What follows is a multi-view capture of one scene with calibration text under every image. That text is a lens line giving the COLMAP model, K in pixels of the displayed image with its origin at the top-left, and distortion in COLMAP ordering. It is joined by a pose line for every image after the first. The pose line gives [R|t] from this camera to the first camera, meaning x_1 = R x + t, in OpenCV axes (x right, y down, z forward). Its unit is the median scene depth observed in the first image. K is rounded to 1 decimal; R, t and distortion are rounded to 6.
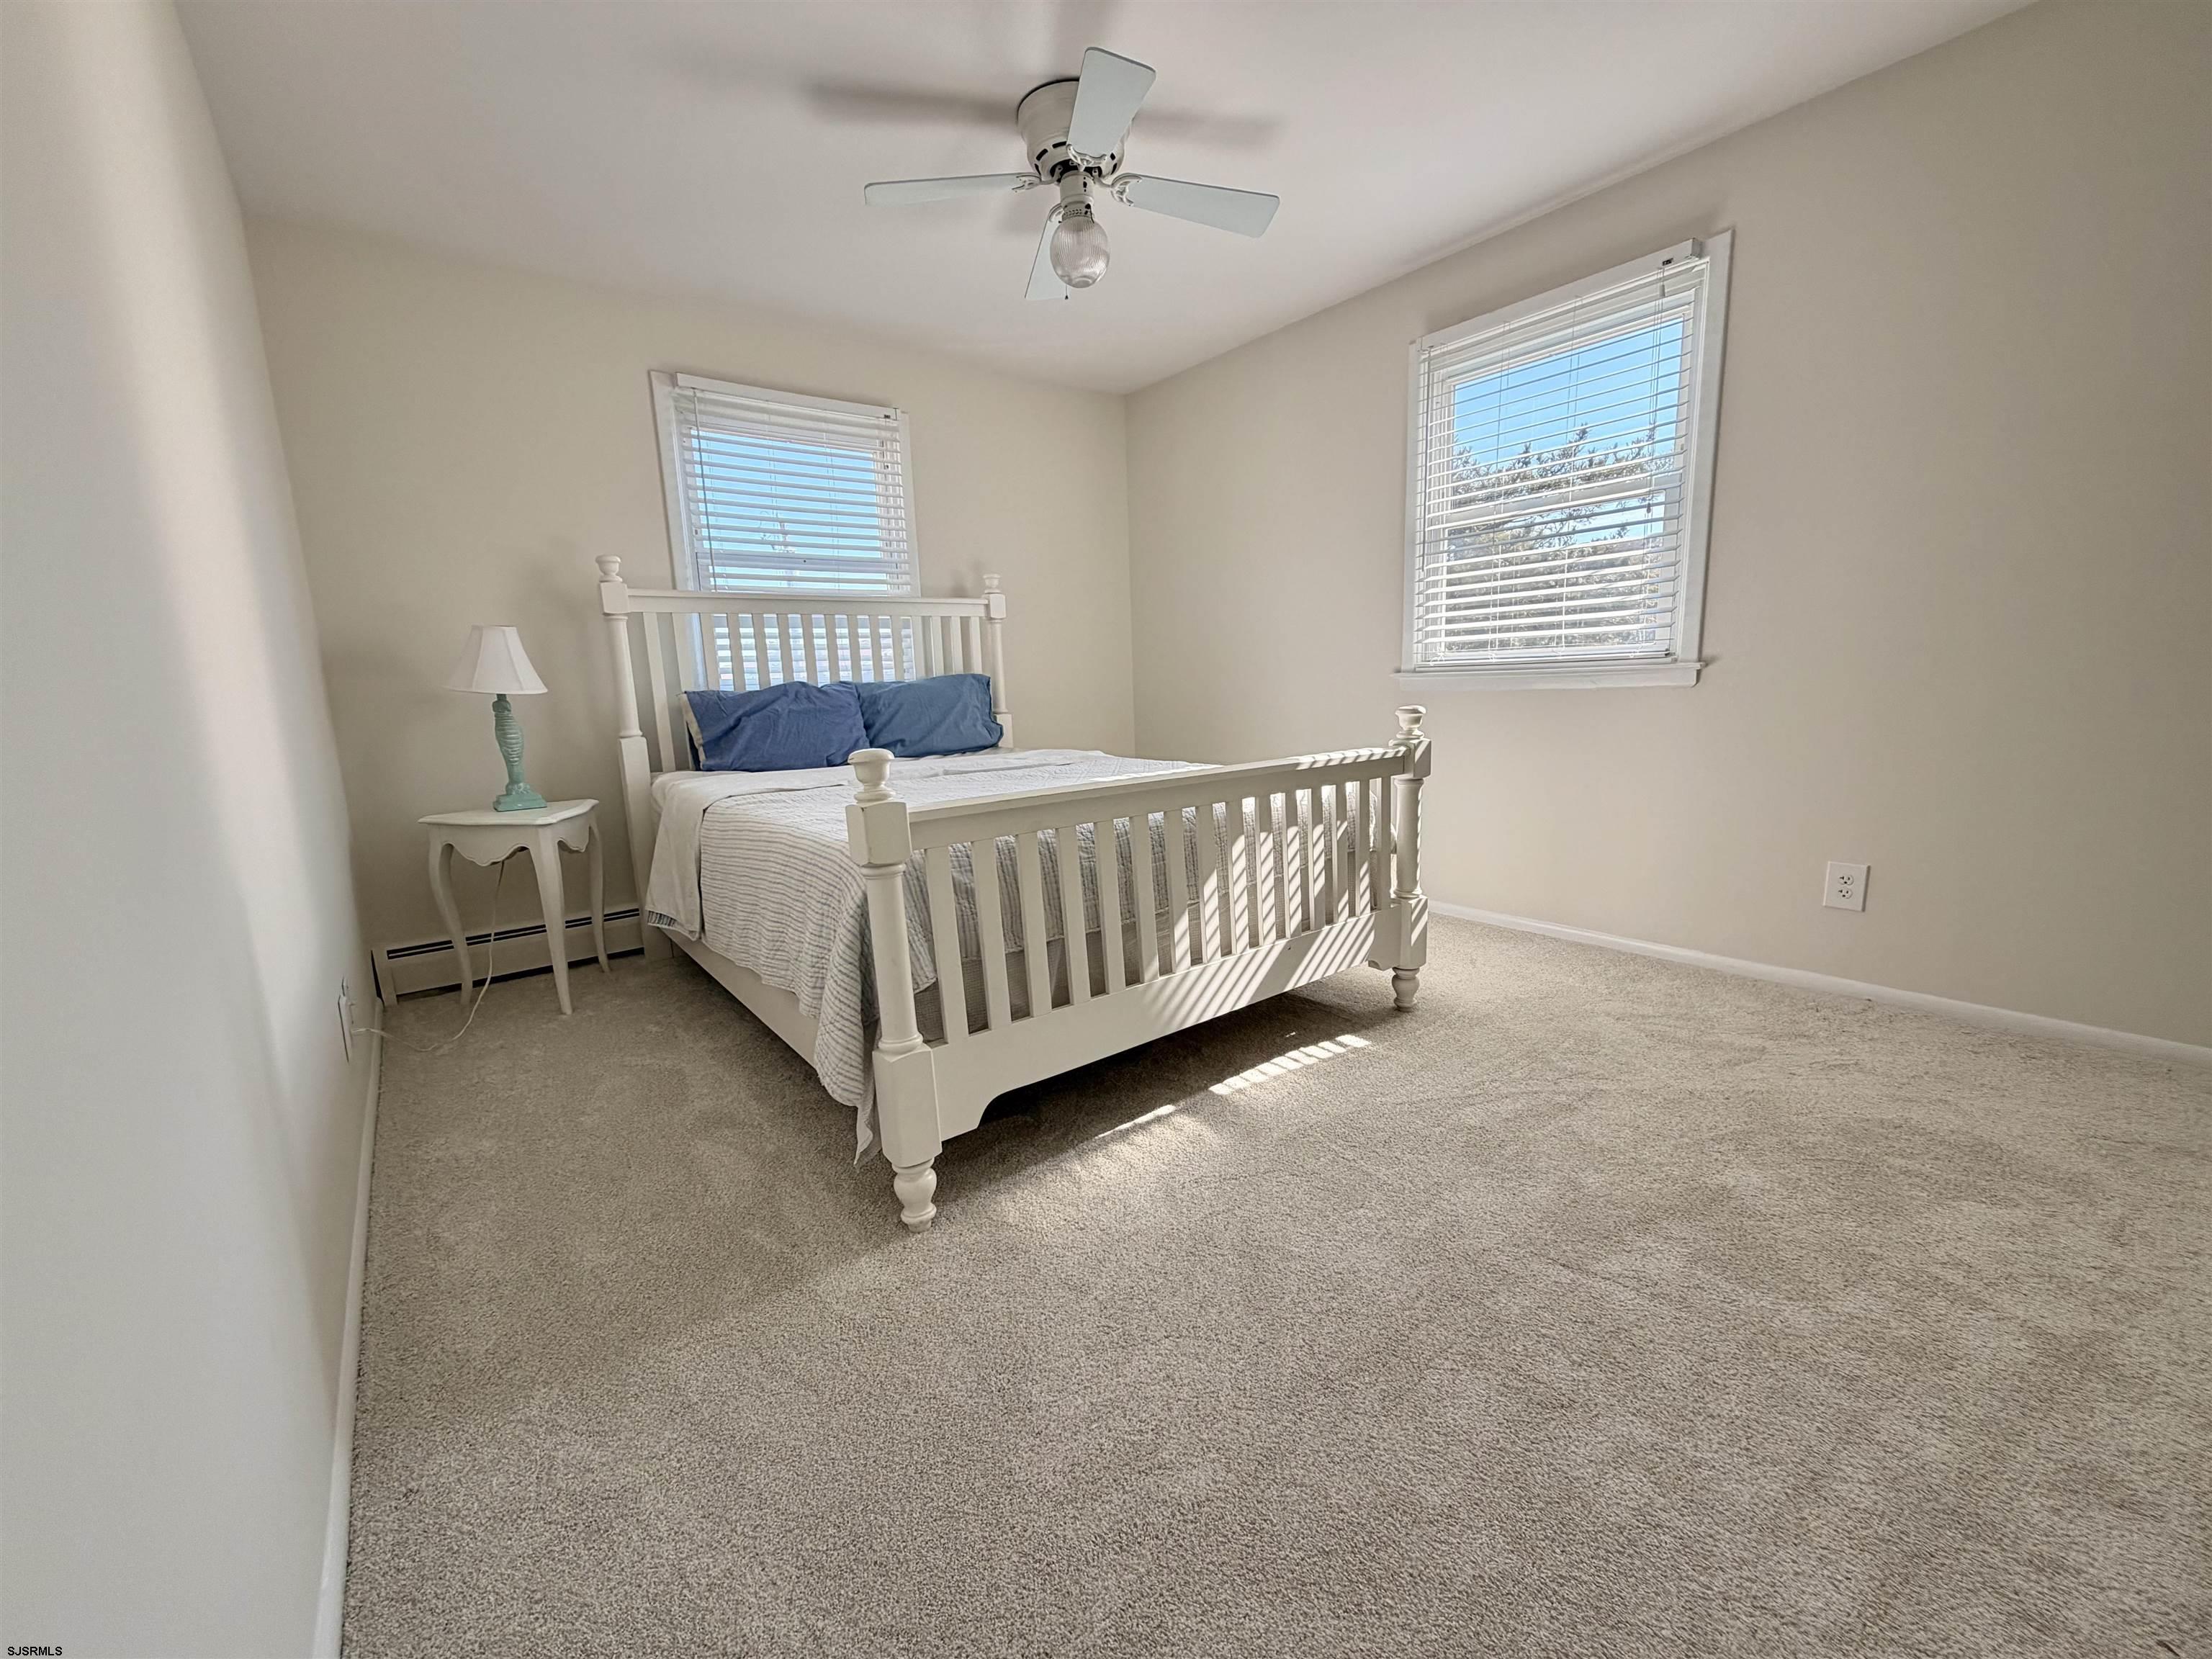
lens RADIAL K [[887.1, 0, 1107.7], [0, 887.1, 830.2], [0, 0, 1]] dist [-0.002297, -0.000113]
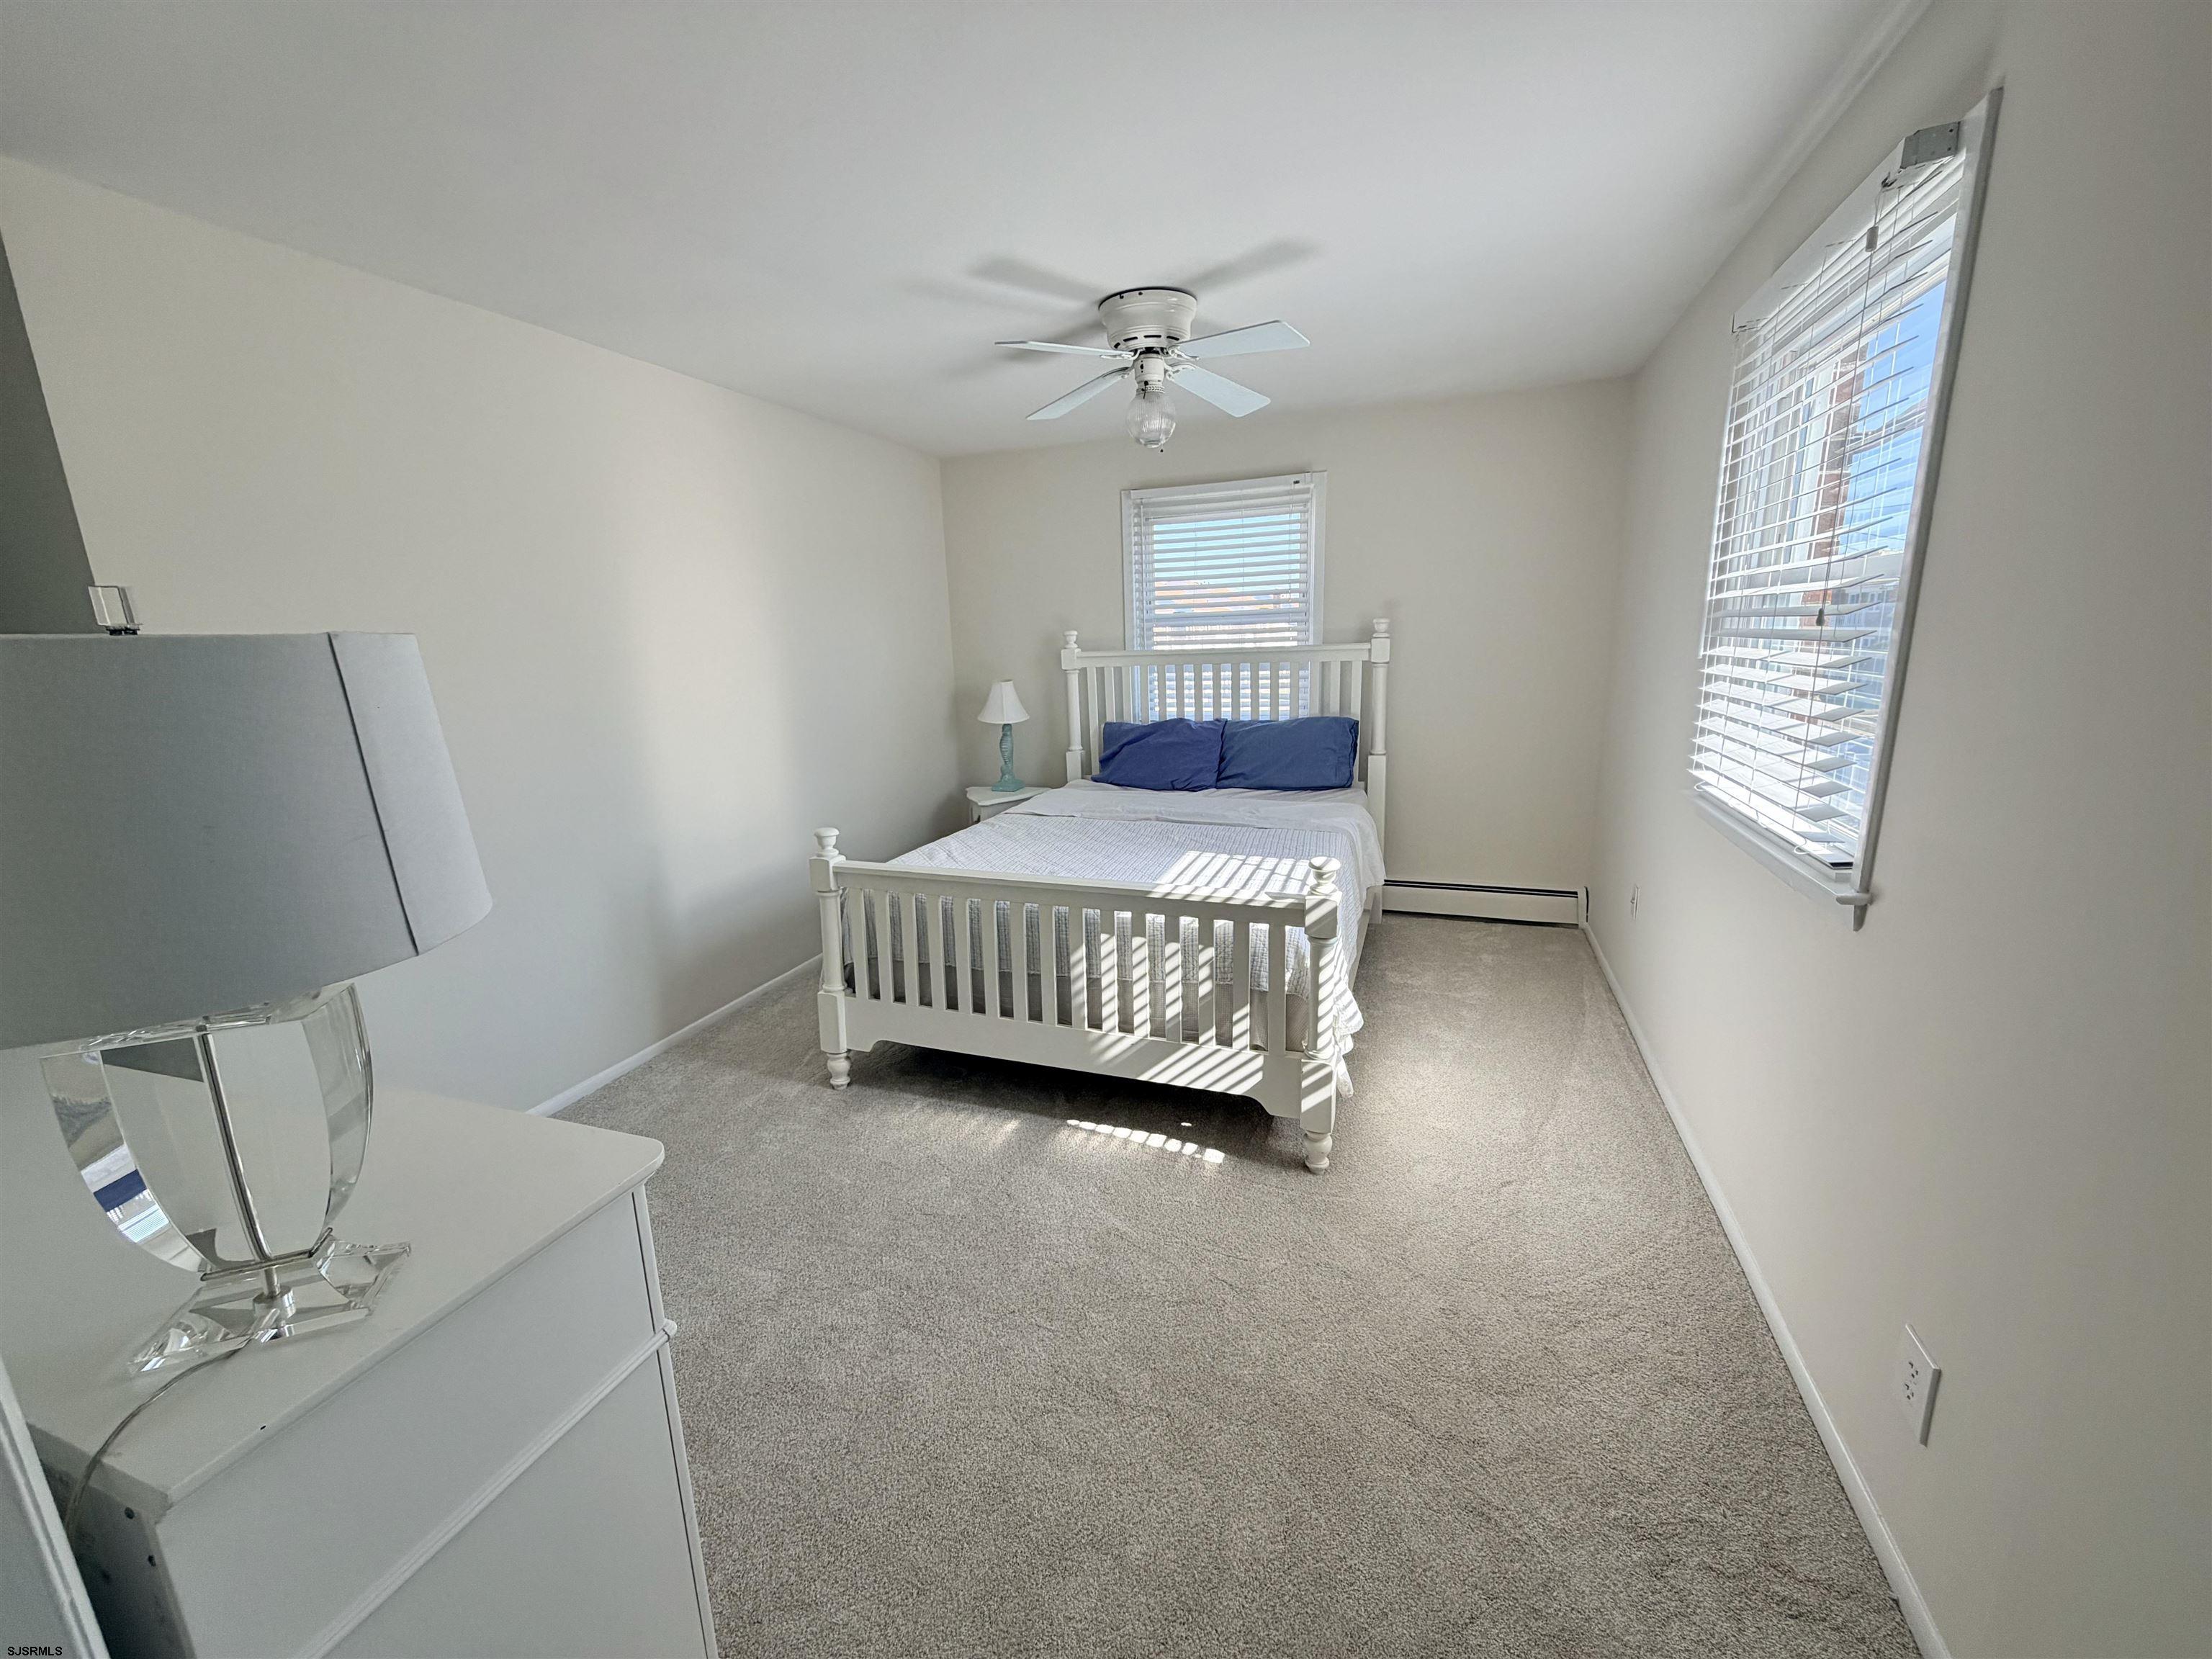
lens RADIAL K [[887.1, 0, 1107.7], [0, 887.1, 830.2], [0, 0, 1]] dist [-0.002297, -0.000113]
pose [[0.533870, 0.199957, -0.821584, 0.967124], [-0.129229, 0.979517, 0.154421, -0.278136], [0.835633, 0.023732, 0.548775, 0.307662]]
